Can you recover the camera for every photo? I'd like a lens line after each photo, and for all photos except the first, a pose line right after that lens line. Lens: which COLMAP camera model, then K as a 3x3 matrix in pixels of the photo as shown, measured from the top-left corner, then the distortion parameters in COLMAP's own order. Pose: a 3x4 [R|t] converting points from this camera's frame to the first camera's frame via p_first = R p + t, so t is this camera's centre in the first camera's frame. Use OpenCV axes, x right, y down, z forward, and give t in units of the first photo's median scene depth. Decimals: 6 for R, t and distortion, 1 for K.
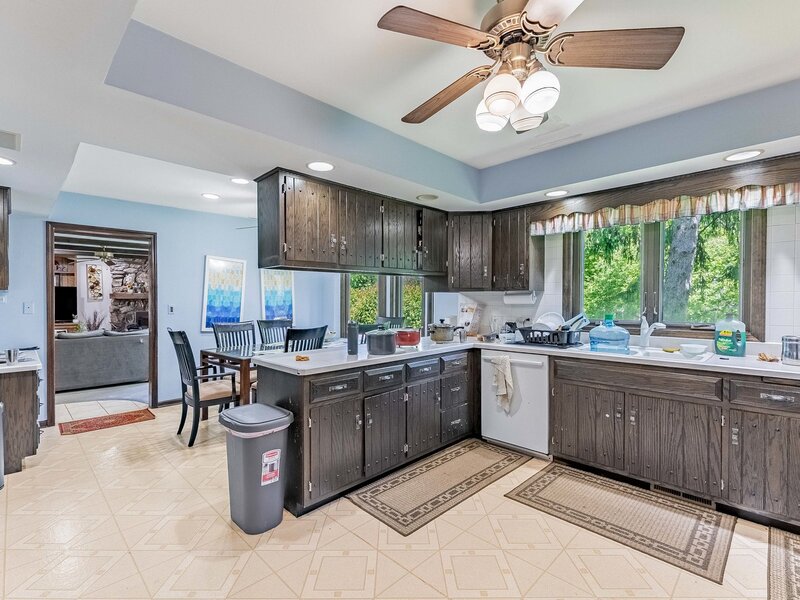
lens RADIAL K [[381.6, 0, 399.5], [0, 381.6, 302.3], [0, 0, 1]] dist [-0.001256, 0.000422]
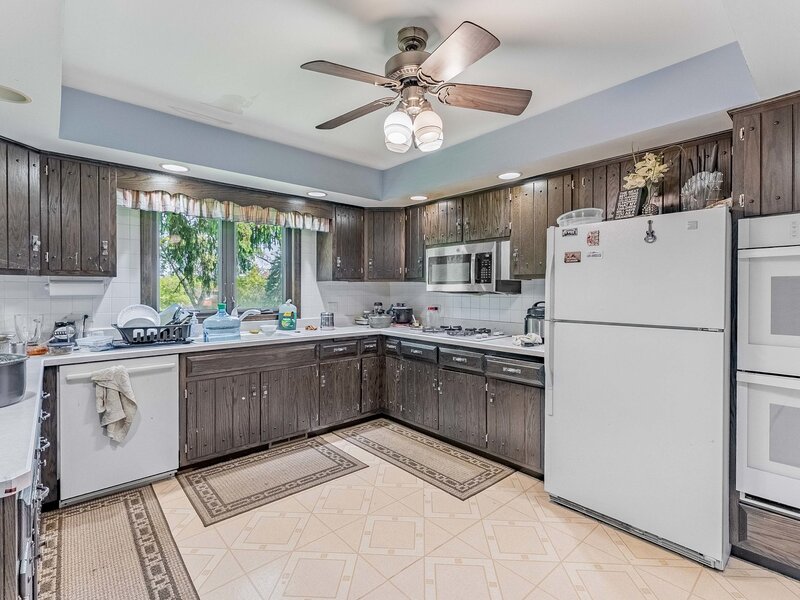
lens RADIAL K [[381.6, 0, 399.8], [0, 381.6, 292.5], [0, 0, 1]] dist [-0.001256, 0.000422]
pose [[0.063295, -0.003234, 0.997990, -0.475156], [0.004123, 0.999987, 0.002979, -0.000521], [-0.997986, 0.003926, 0.063307, 0.477519]]
